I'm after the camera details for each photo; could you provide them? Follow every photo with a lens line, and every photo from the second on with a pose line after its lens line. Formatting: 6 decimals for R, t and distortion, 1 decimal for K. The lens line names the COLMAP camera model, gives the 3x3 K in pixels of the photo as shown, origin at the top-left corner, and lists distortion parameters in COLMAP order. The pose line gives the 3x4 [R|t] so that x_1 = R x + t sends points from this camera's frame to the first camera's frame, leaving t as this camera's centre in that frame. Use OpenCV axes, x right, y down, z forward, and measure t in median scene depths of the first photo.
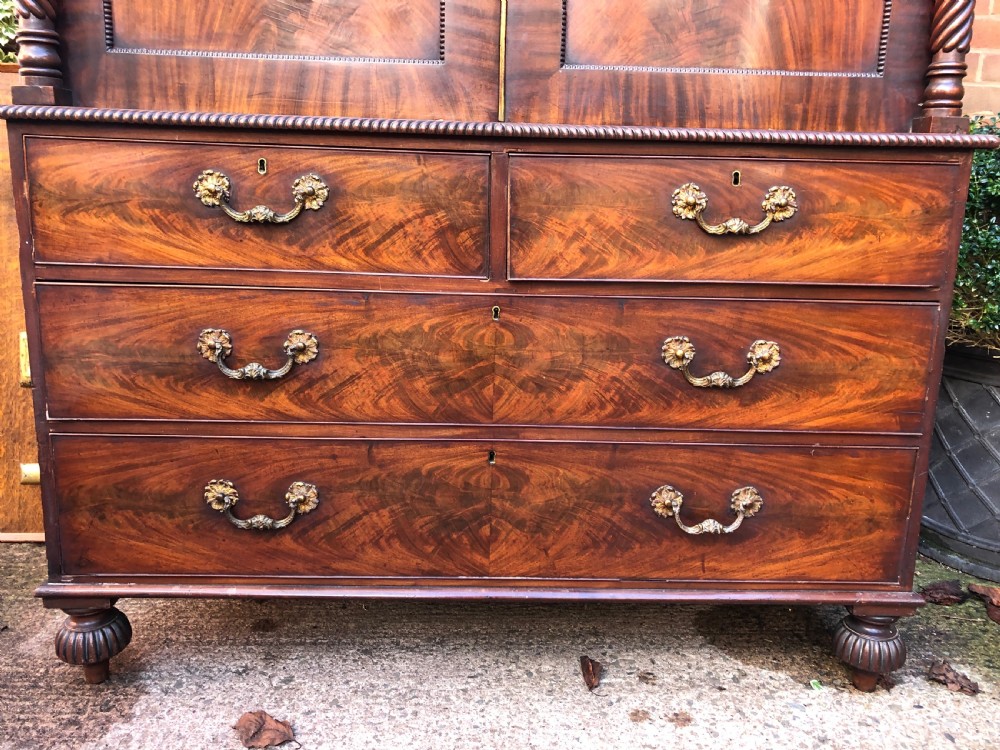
lens RADIAL K [[820.1, 0, 511.8], [0, 820.1, 364.1], [0, 0, 1]] dist [0.031383, -0.025880]
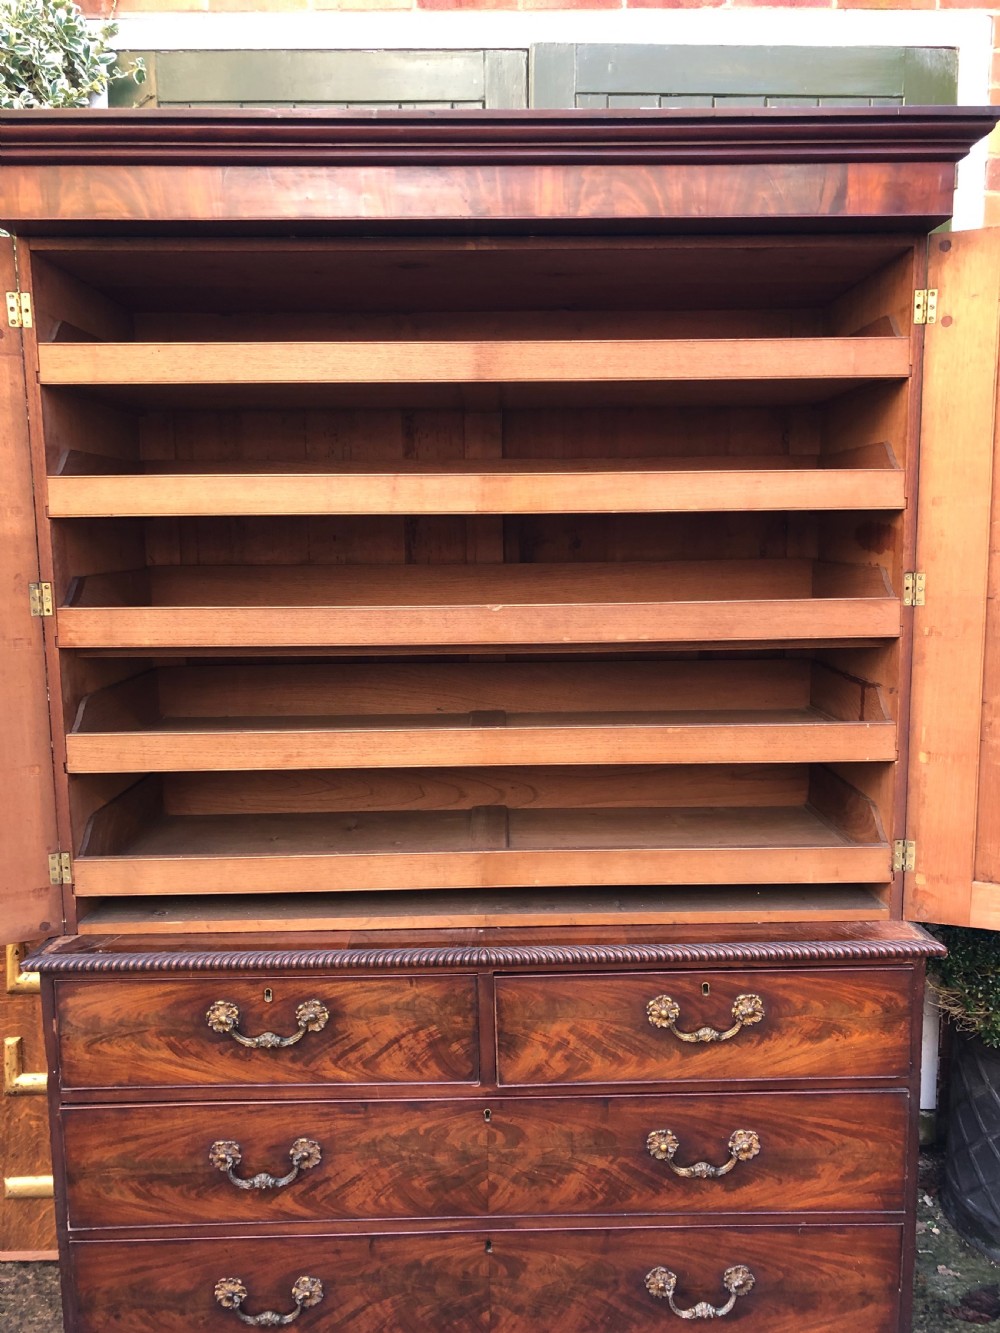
lens RADIAL K [[1093.2, 0, 522.1], [0, 1093.2, 678.4], [0, 0, 1]] dist [0.031383, -0.025880]
pose [[0.999233, -0.034944, -0.017693, 0.068958], [0.033561, 0.996754, -0.073177, -0.512169], [0.020193, 0.072527, 0.997162, -0.448151]]
